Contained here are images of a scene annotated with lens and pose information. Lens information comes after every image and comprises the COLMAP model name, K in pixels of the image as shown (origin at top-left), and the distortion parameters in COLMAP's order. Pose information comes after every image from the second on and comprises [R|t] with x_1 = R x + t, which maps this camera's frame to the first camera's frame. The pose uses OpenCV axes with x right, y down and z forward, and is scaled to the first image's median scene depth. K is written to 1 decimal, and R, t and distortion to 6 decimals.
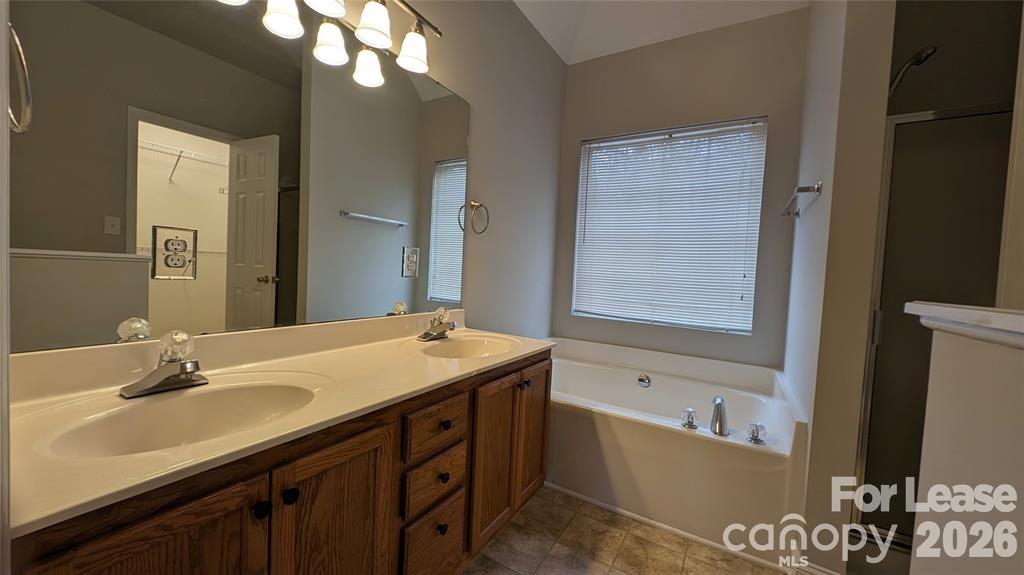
lens RADIAL K [[380.0, 0, 513.9], [0, 380.0, 287.2], [0, 0, 1]] dist [0.001049, -0.000370]
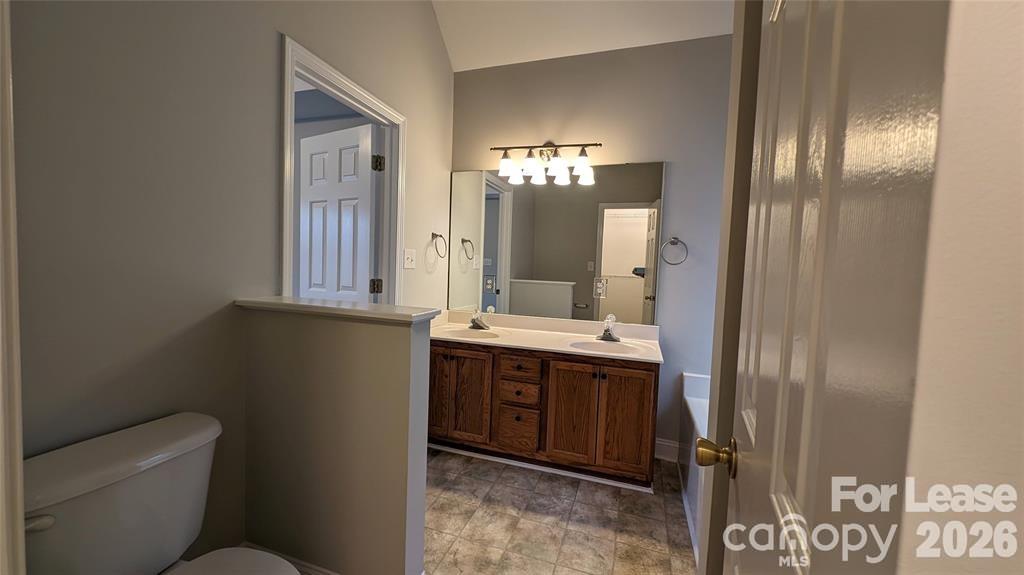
lens RADIAL K [[380.0, 0, 513.9], [0, 380.0, 287.2], [0, 0, 1]] dist [0.001049, -0.000370]
pose [[0.222186, 0.015685, -0.974878, 1.315656], [-0.068072, 0.997680, 0.000538, -0.052978], [0.972625, 0.066242, 0.222738, 0.347387]]
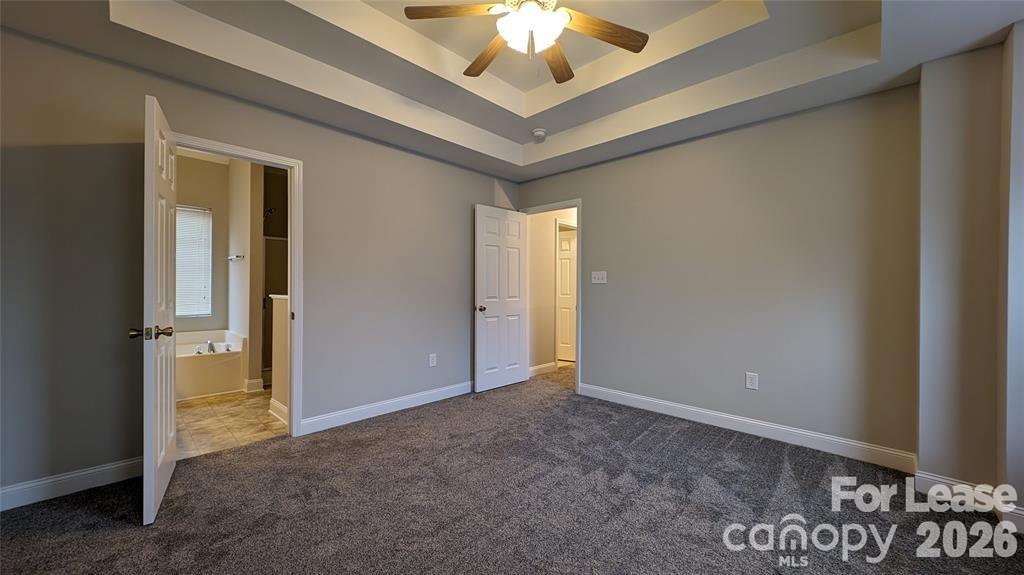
lens RADIAL K [[380.0, 0, 513.9], [0, 380.0, 287.2], [0, 0, 1]] dist [0.001049, -0.000370]
pose [[0.224483, -0.040359, 0.973642, -1.512247], [0.041027, 0.998648, 0.031936, -0.038436], [-0.973614, 0.032776, 0.225836, -1.587454]]
